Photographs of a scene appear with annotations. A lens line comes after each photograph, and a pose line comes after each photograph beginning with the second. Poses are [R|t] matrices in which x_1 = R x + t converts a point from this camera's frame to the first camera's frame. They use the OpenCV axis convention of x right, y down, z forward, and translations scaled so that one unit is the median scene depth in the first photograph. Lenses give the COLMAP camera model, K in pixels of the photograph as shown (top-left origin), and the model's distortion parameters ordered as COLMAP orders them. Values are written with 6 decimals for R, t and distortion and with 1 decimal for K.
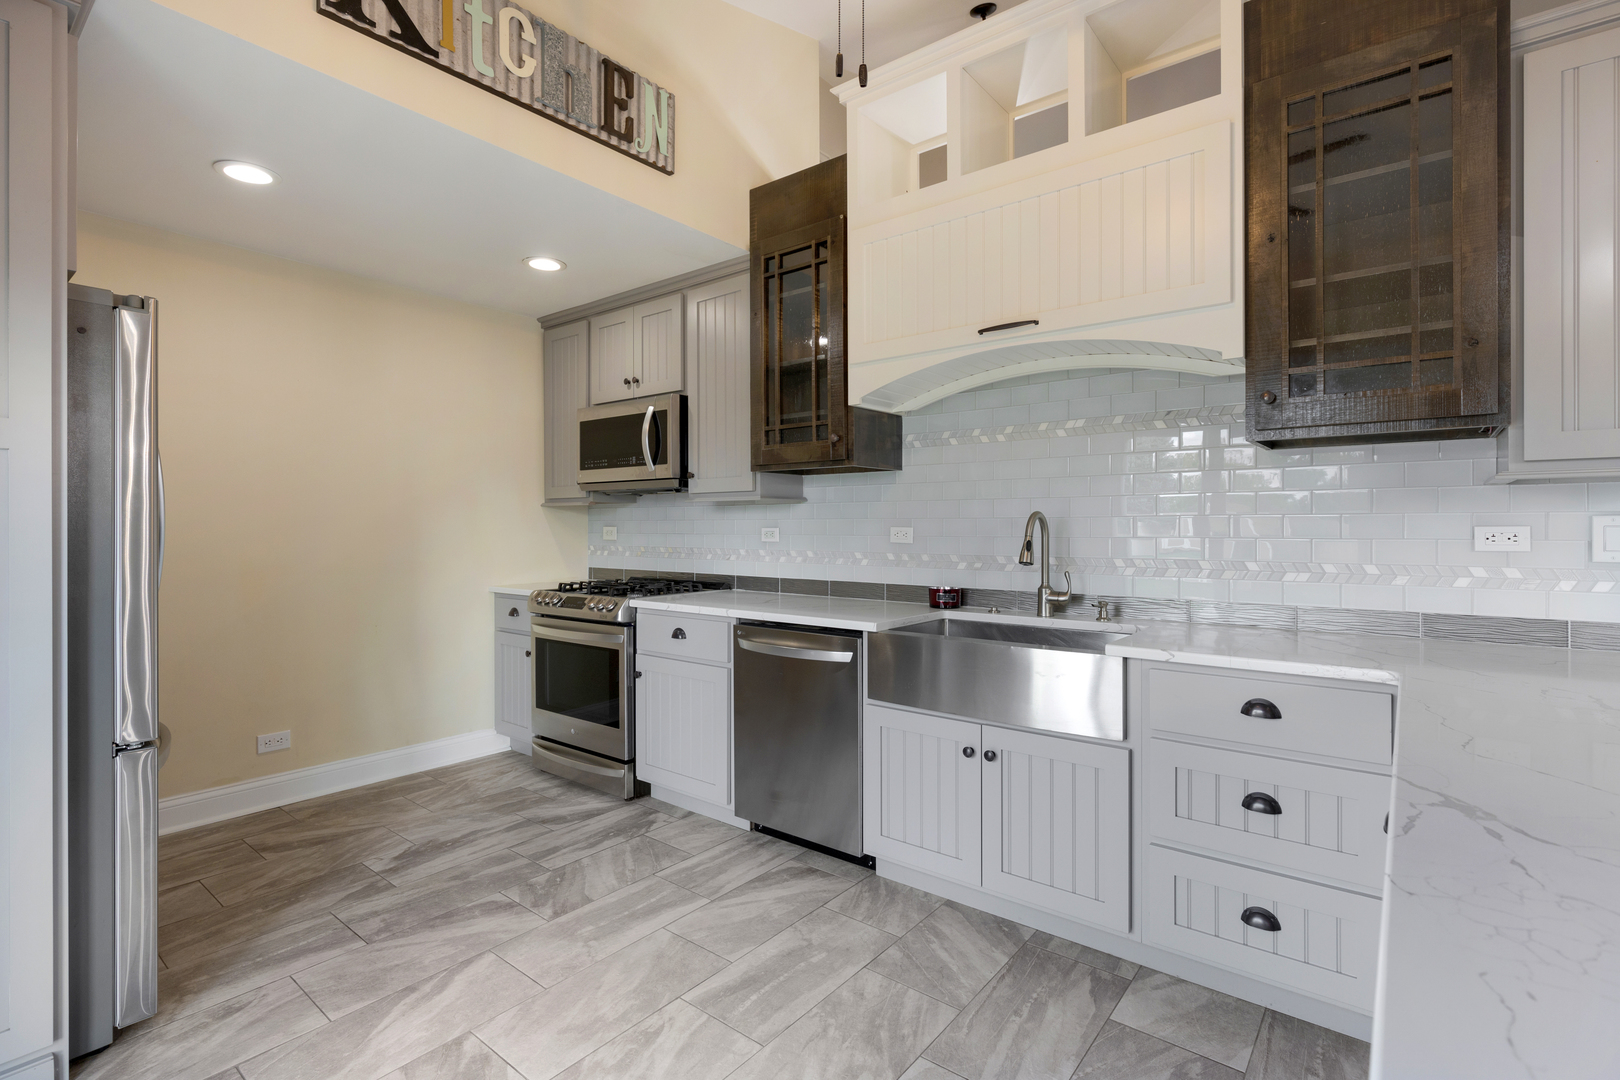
lens RADIAL K [[764.2, 0, 807.2], [0, 764.2, 528.7], [0, 0, 1]] dist [0.000061, -0.000333]
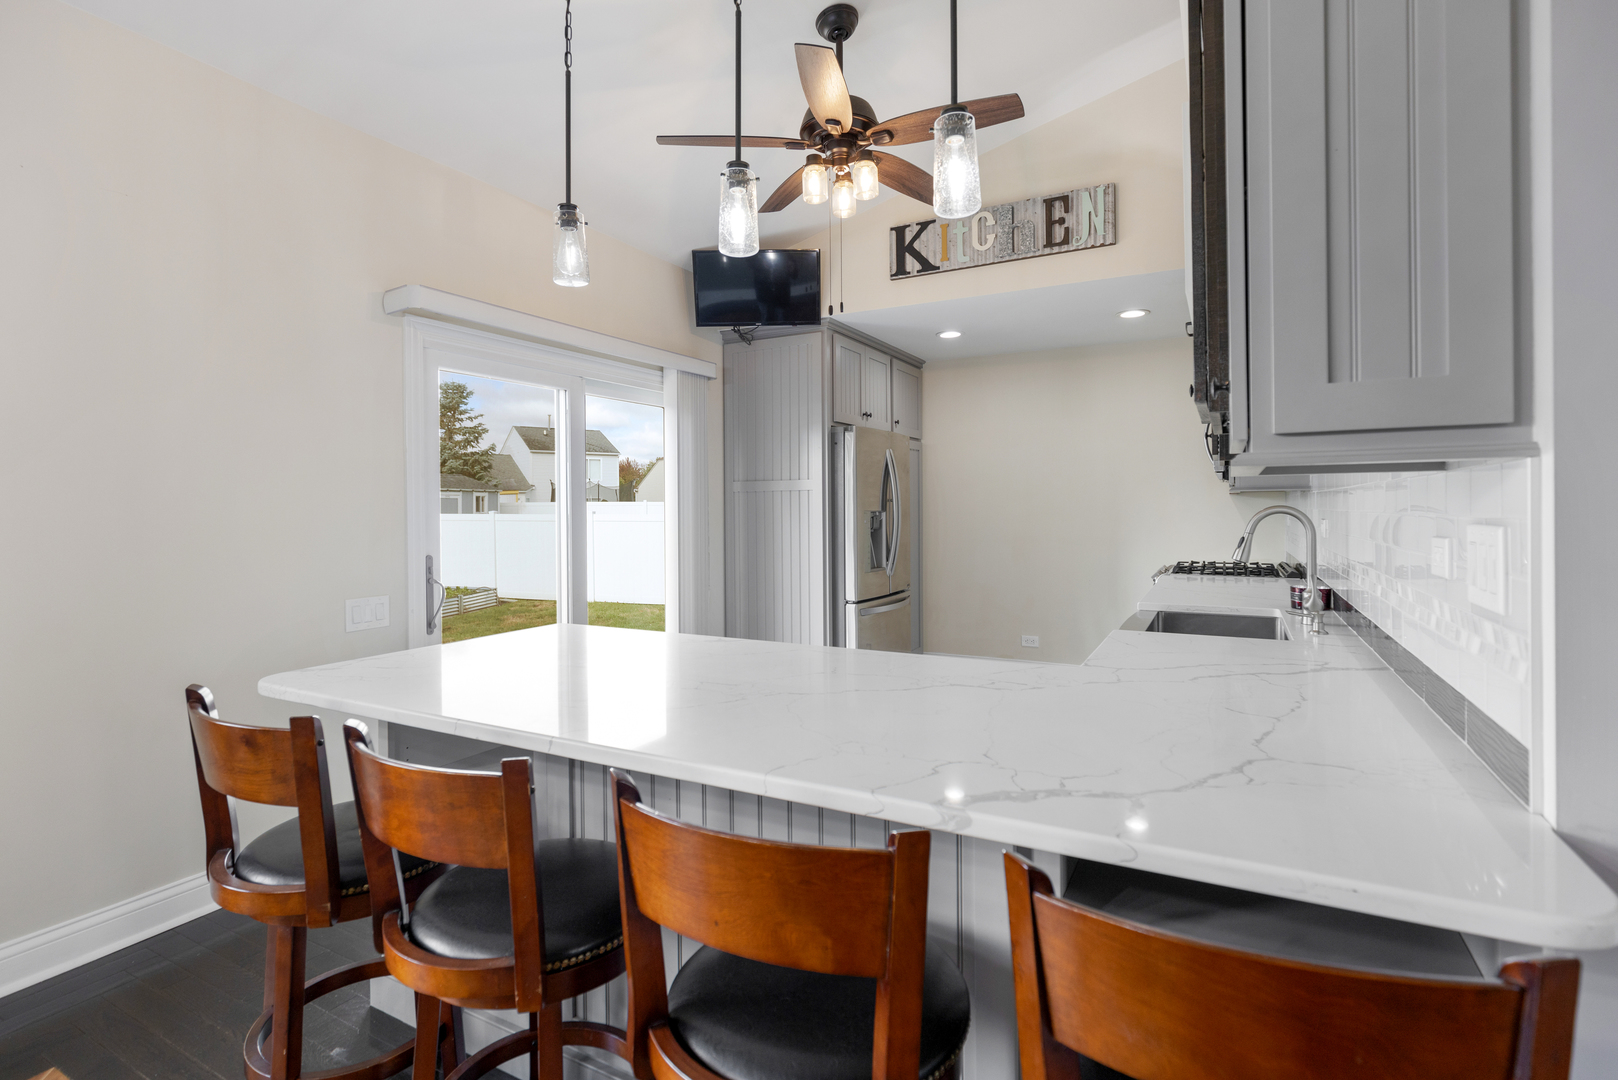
lens RADIAL K [[763.8, 0, 820.3], [0, 763.8, 510.2], [0, 0, 1]] dist [0.004944, -0.000151]
pose [[0.192553, 0.000726, -0.981286, 1.087372], [0.009185, 0.999955, 0.002542, -0.023945], [0.981244, -0.009502, 0.192538, 0.284765]]
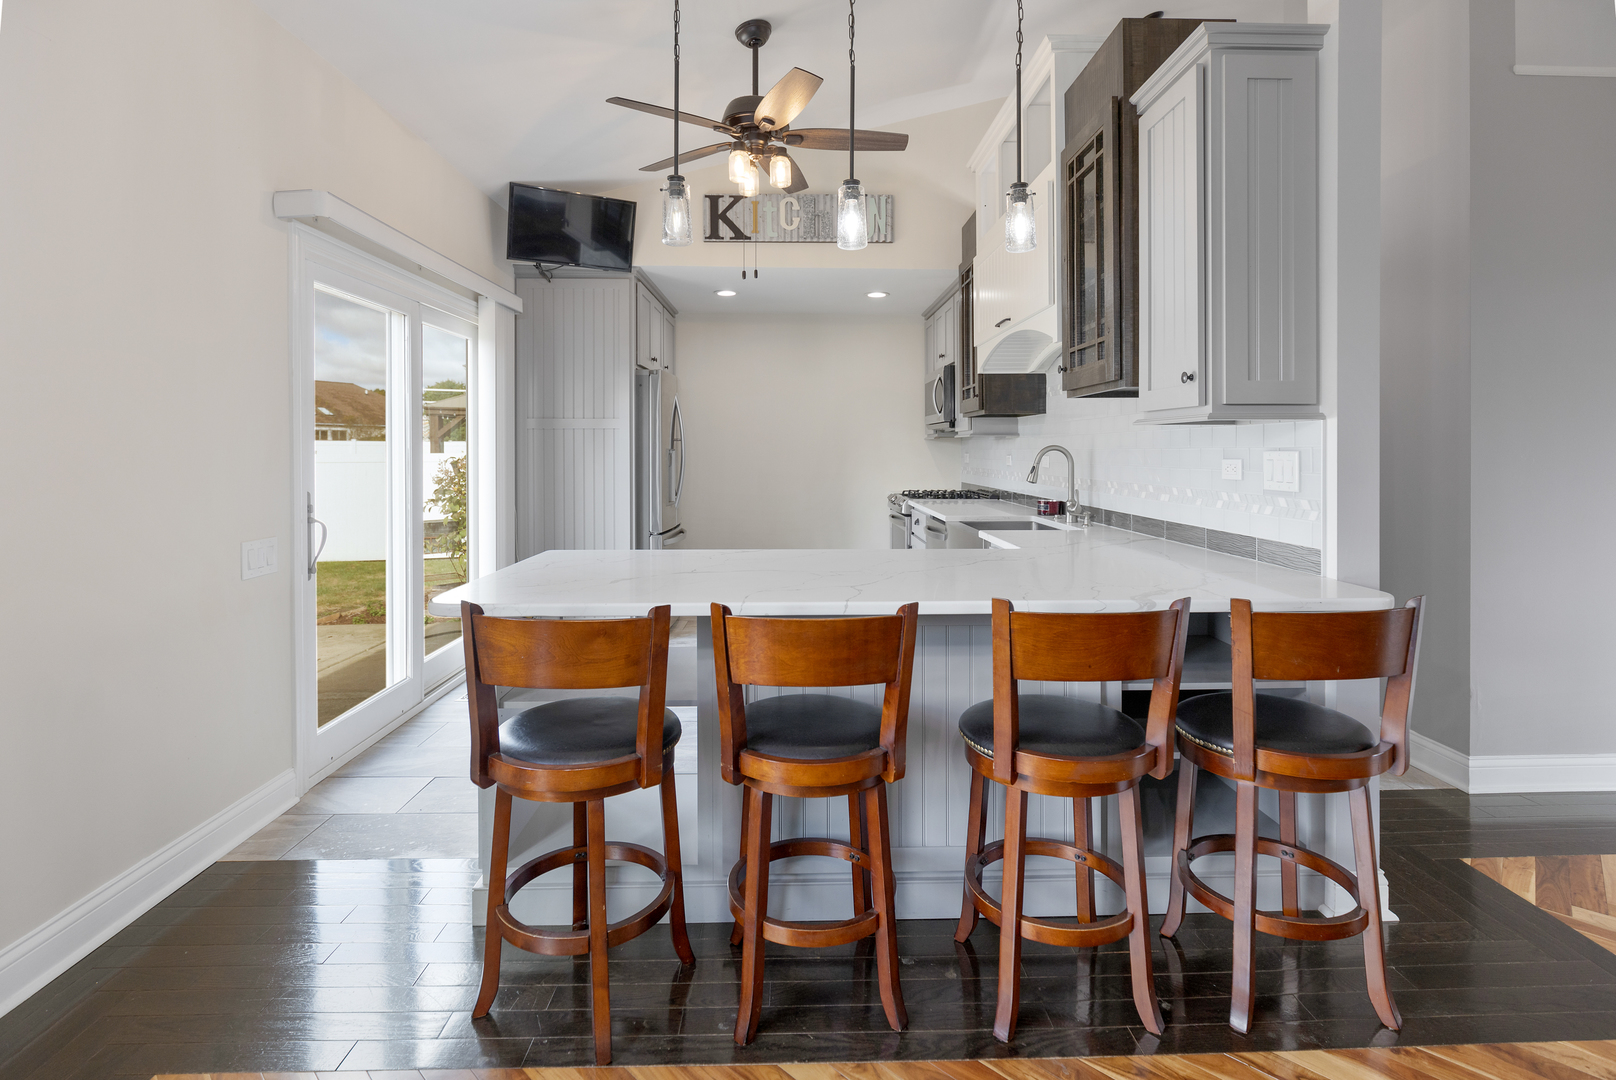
lens RADIAL K [[762.3, 0, 813.7], [0, 762.3, 453.6], [0, 0, 1]] dist [0.000061, -0.000333]
pose [[0.650111, 0.002689, -0.759835, 1.063910], [0.001090, 0.999989, 0.004472, -0.013538], [0.759839, -0.003736, 0.650101, -0.228662]]
